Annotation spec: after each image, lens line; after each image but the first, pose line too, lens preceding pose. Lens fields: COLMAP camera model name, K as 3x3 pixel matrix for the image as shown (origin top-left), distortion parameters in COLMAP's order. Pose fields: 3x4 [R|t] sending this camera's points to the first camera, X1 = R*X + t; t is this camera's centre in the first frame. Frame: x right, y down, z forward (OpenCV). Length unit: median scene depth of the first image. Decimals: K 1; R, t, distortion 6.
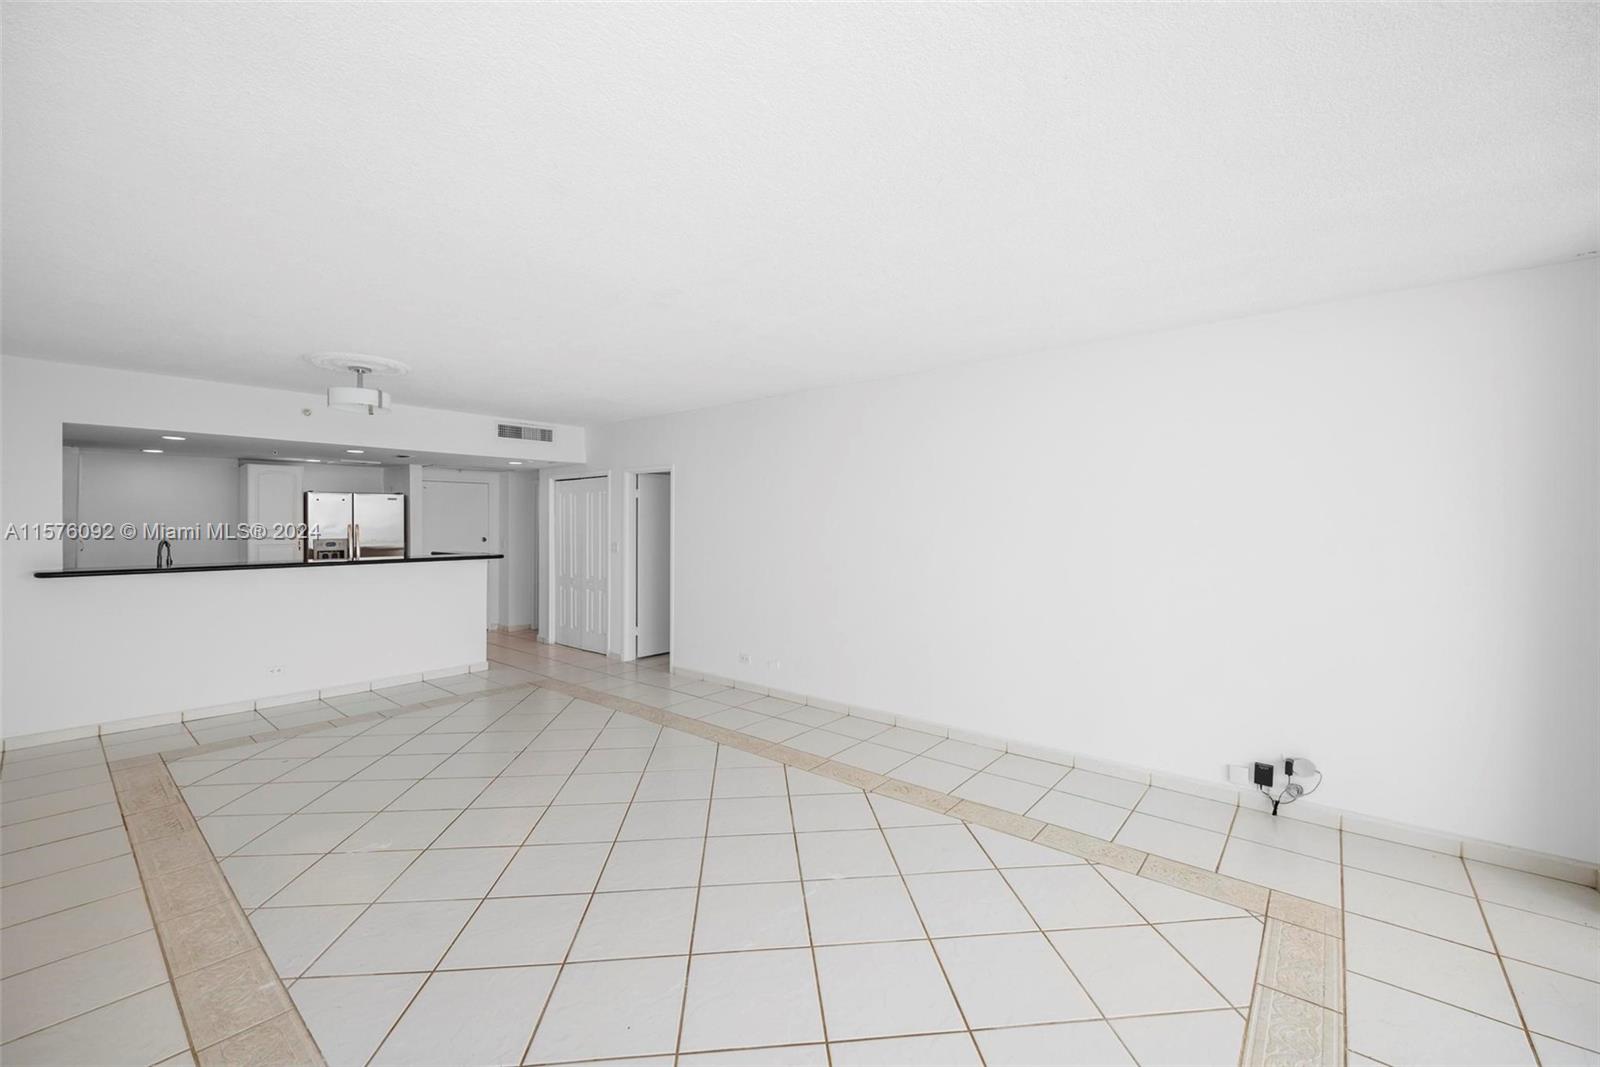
lens RADIAL K [[641.9, 0, 812.2], [0, 641.9, 516.8], [0, 0, 1]] dist [-0.001490, -0.000952]
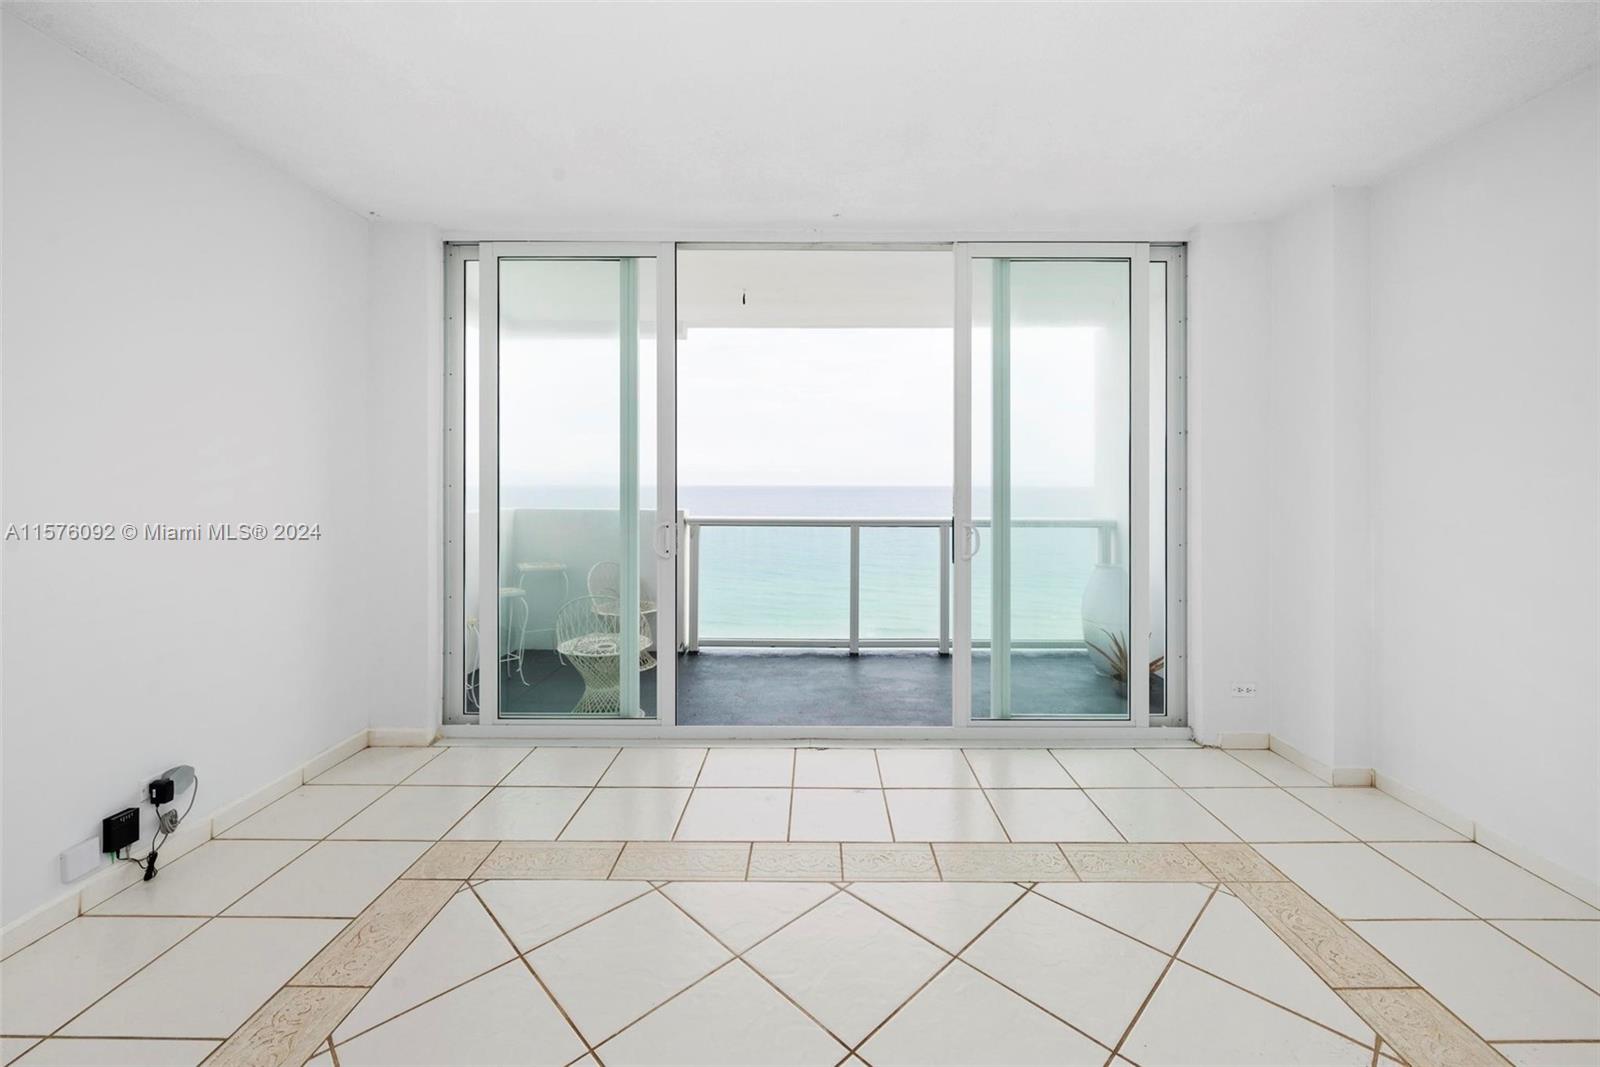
lens RADIAL K [[641.9, 0, 825.9], [0, 641.9, 480.9], [0, 0, 1]] dist [-0.001490, -0.000952]
pose [[-0.642293, 0.002082, 0.766457, -0.183426], [-0.003738, 0.999976, -0.005848, 0.076095], [-0.766450, -0.006622, -0.642269, 0.888370]]
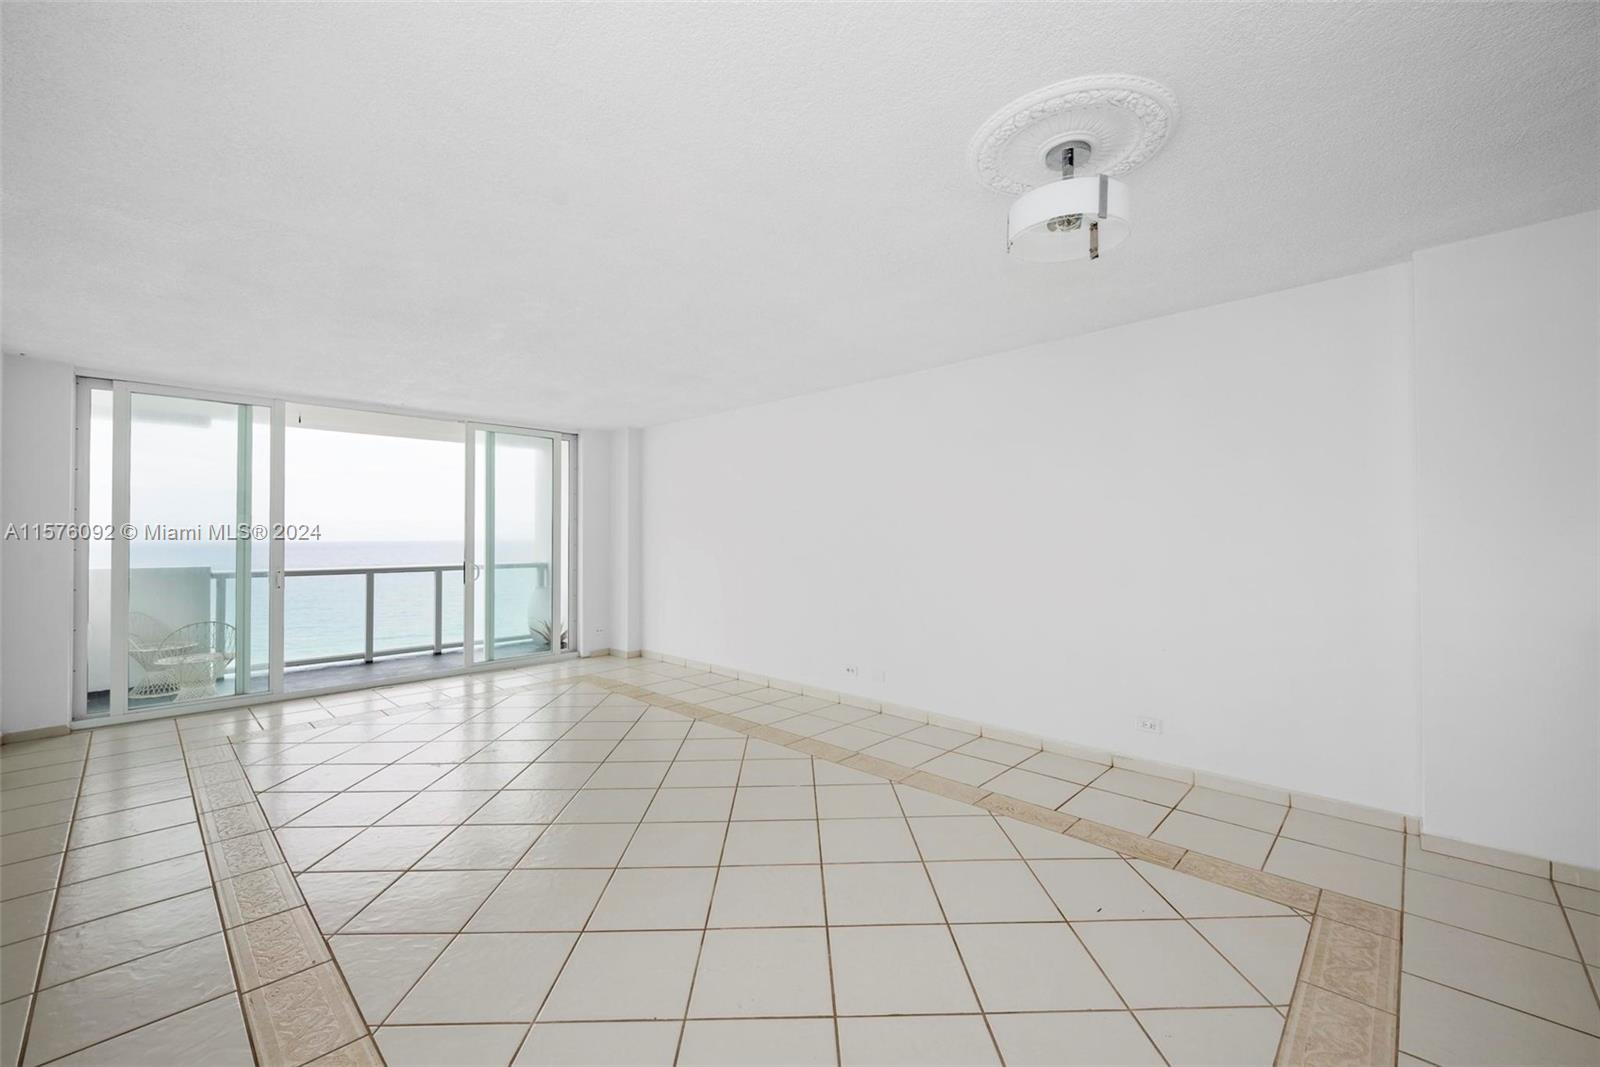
lens RADIAL K [[656.9, 0, 801.4], [0, 656.9, 534.9], [0, 0, 1]] dist [-0.000915, -0.000142]
pose [[-0.996342, -0.000919, 0.085454, -0.711761], [-0.001075, 0.999998, -0.001782, 0.048003], [-0.085453, -0.001867, -0.996340, 1.944654]]
